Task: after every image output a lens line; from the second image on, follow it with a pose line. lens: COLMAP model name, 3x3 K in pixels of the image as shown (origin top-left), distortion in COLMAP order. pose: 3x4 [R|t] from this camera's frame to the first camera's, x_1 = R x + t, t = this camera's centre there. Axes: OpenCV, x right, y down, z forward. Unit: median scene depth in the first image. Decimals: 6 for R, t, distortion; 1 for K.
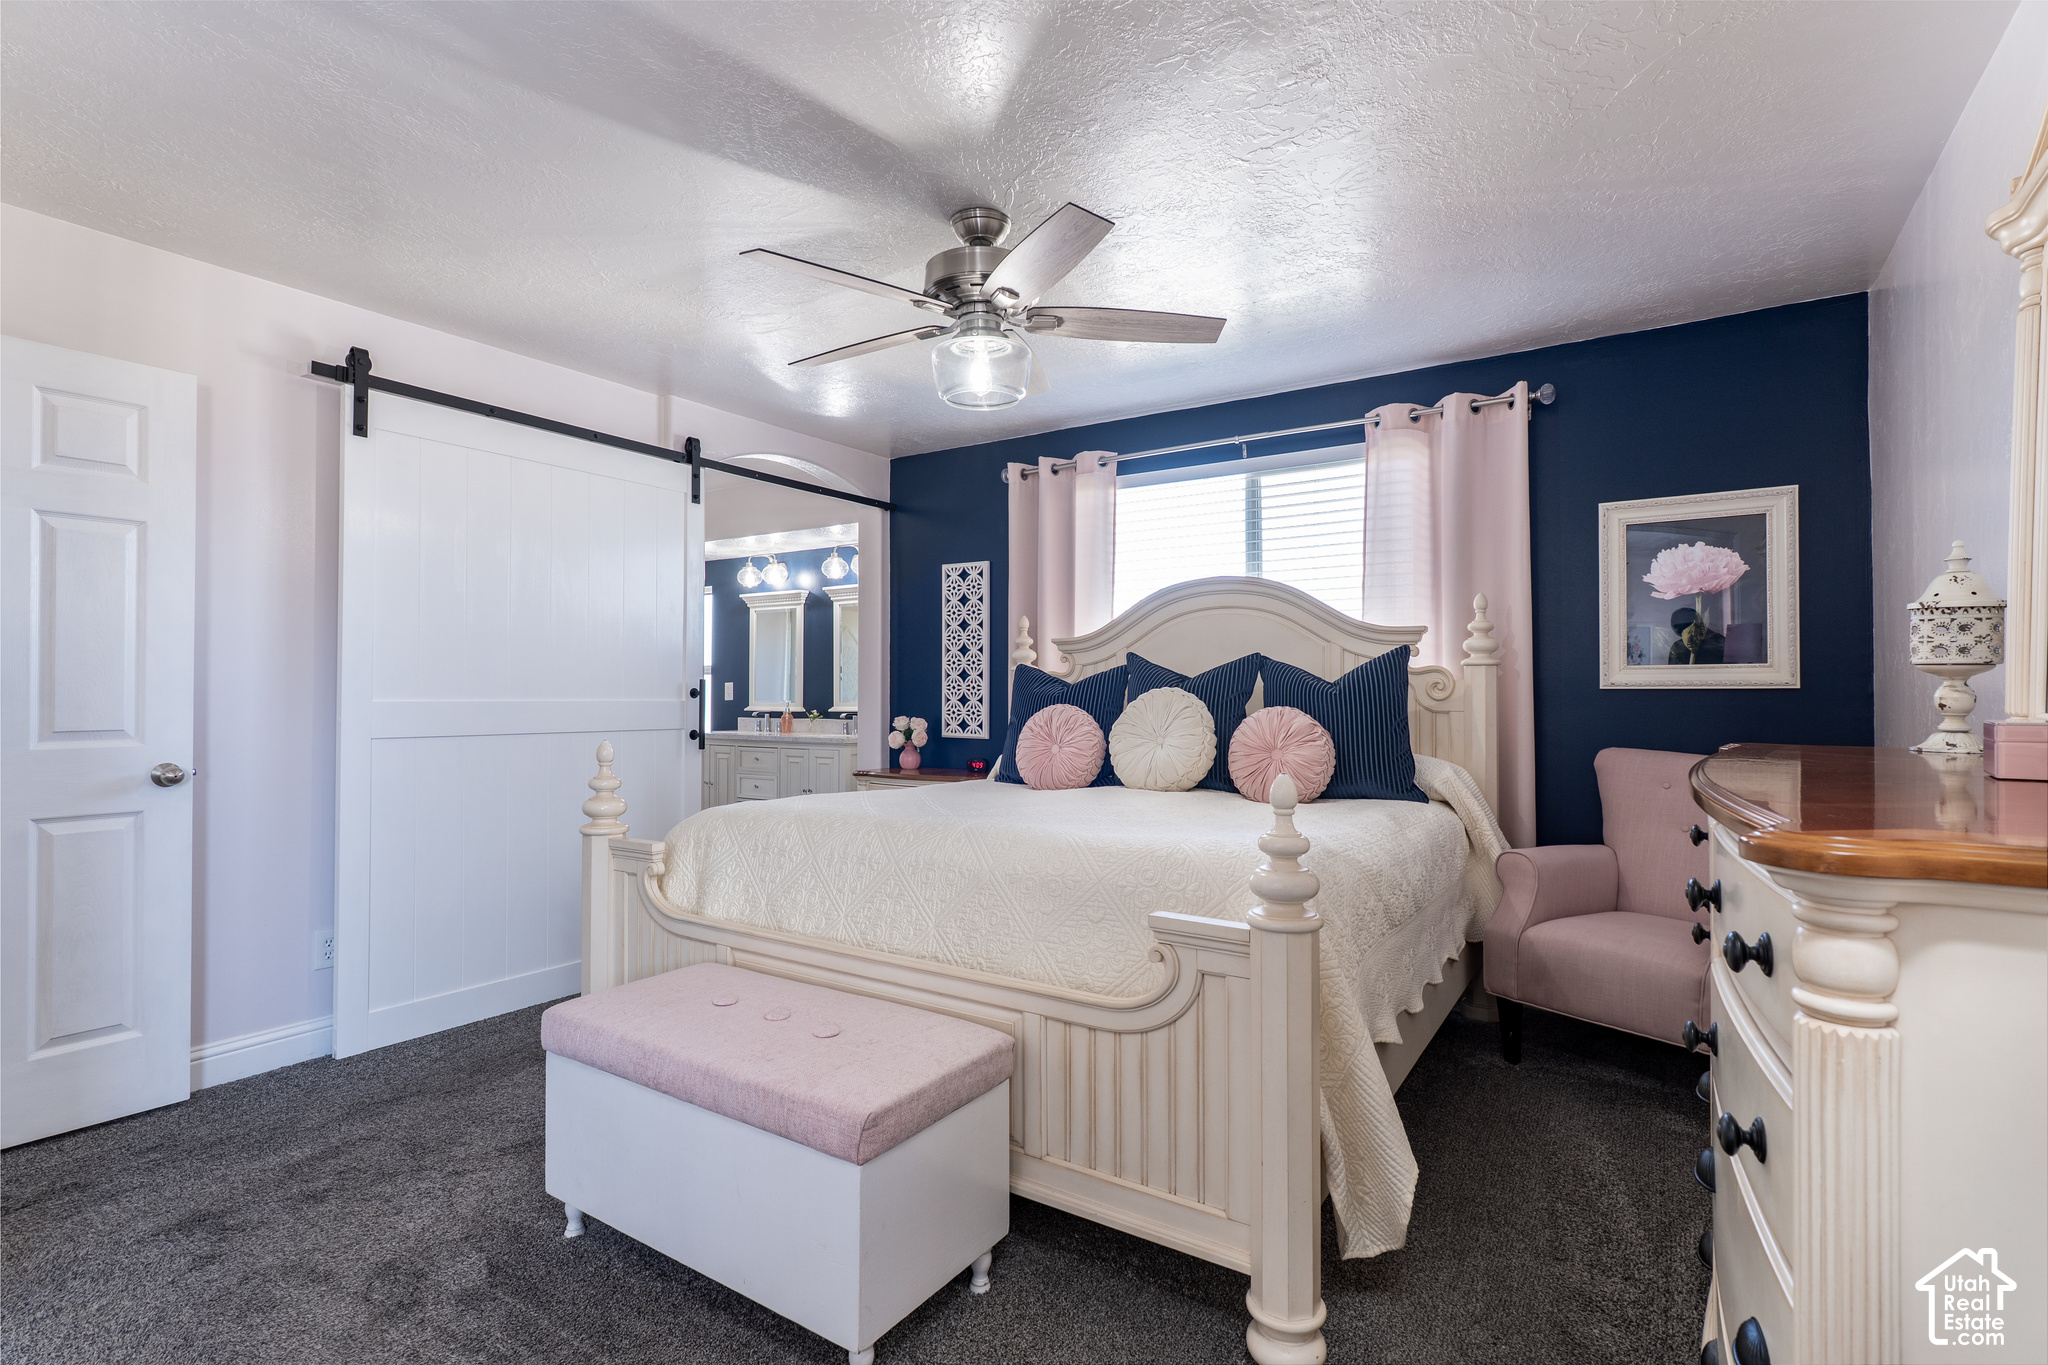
lens RADIAL K [[967.7, 0, 1022.5], [0, 967.7, 672.3], [0, 0, 1]] dist [-0.002521, 0.000036]
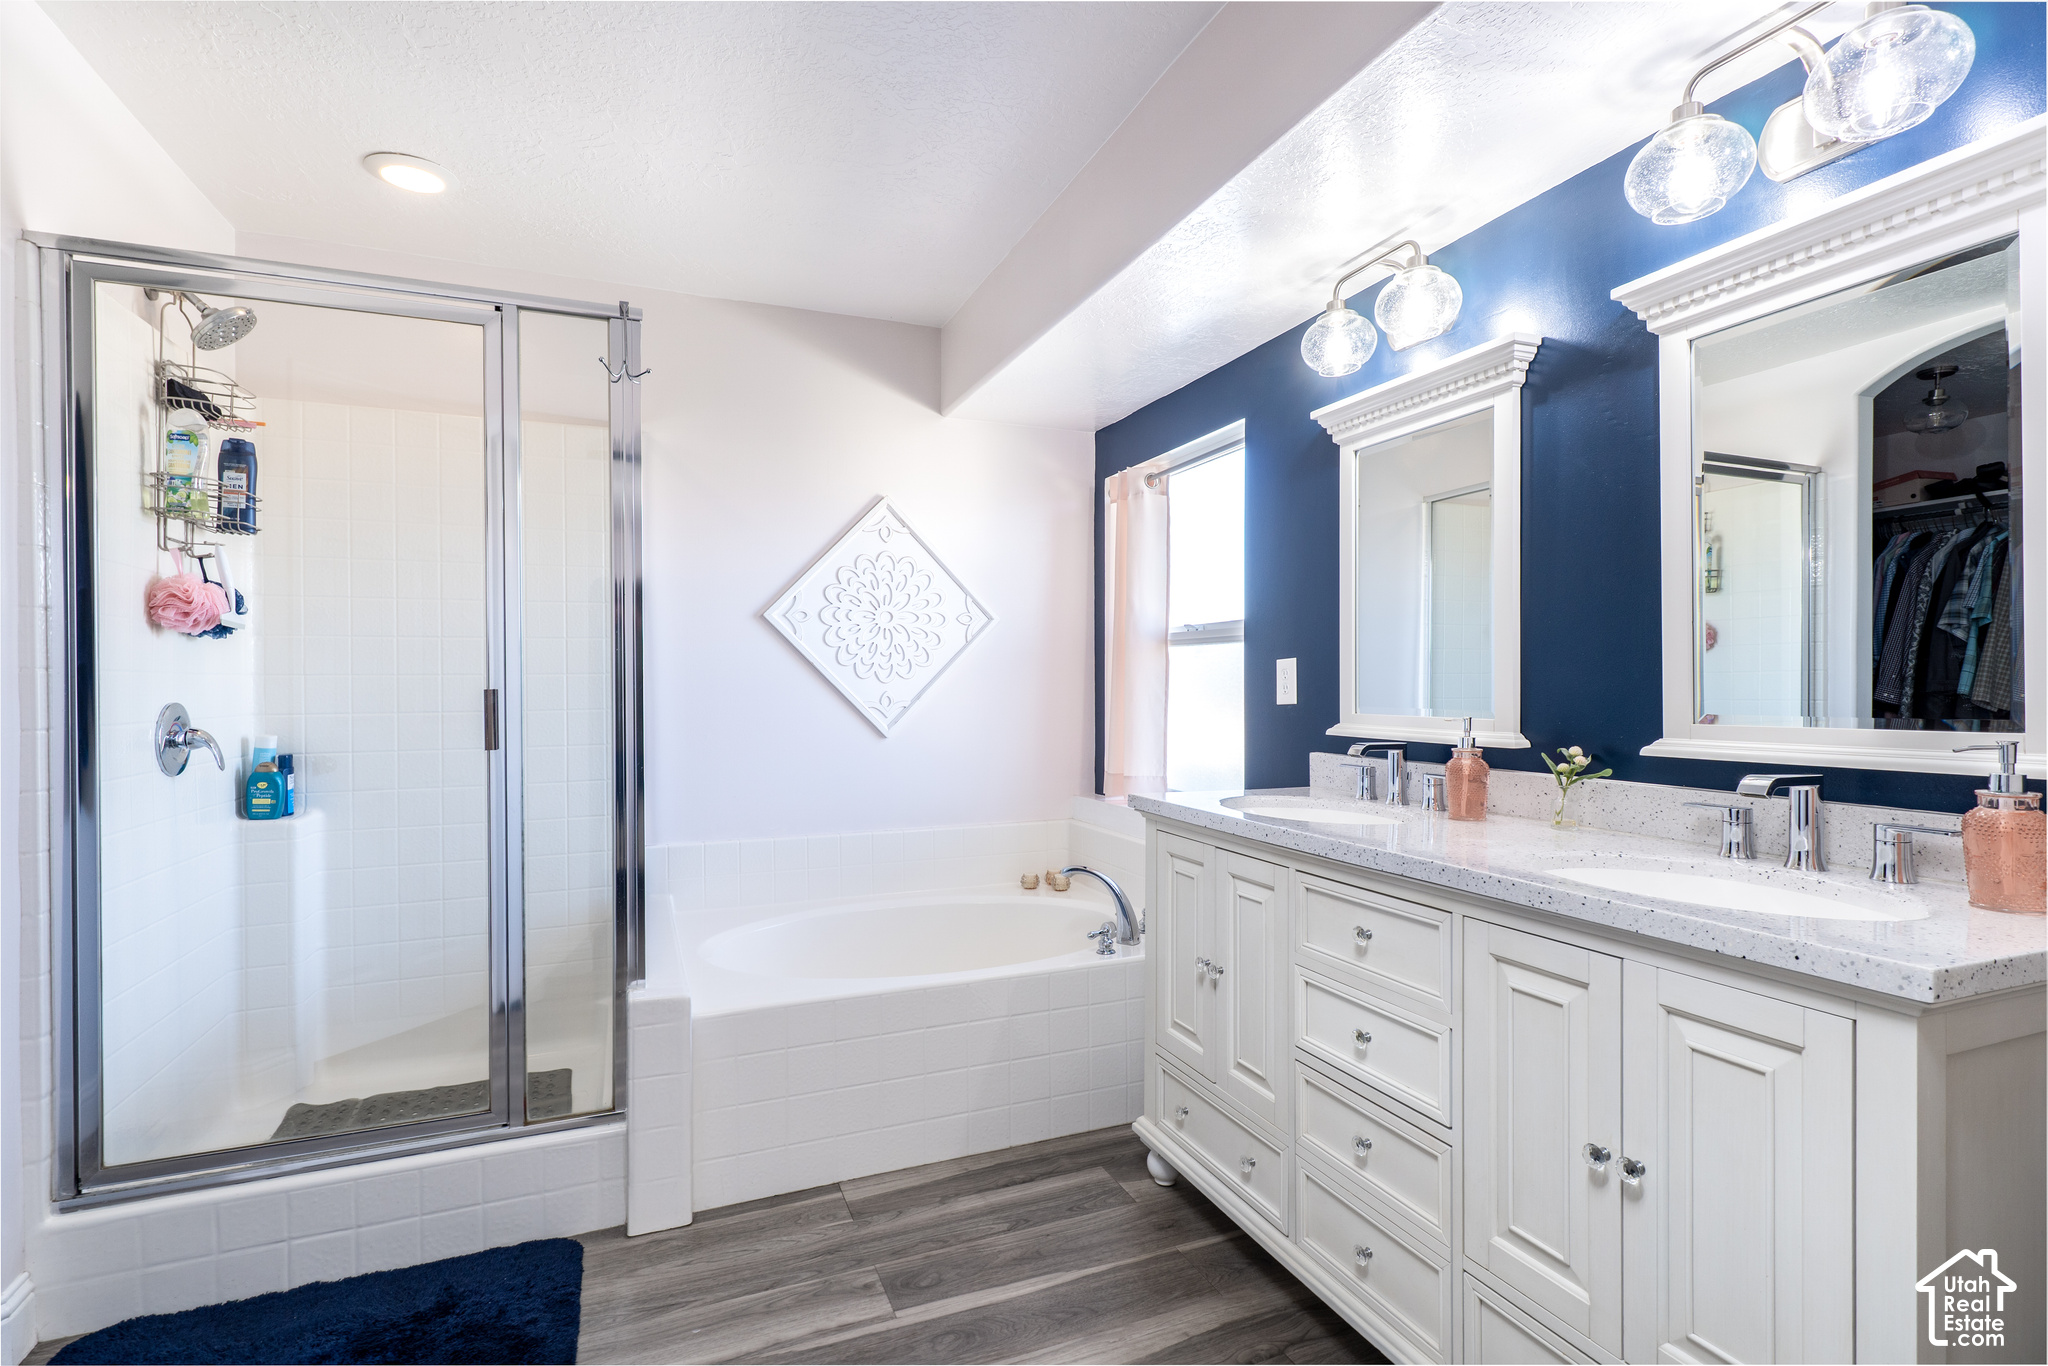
lens RADIAL K [[967.7, 0, 1023.5], [0, 967.7, 681.0], [0, 0, 1]] dist [-0.002521, 0.000036]
pose [[0.825659, -0.004390, -0.564152, -0.183637], [0.008310, 0.999956, 0.004380, 0.017579], [0.564108, -0.008304, 0.825659, 0.660439]]
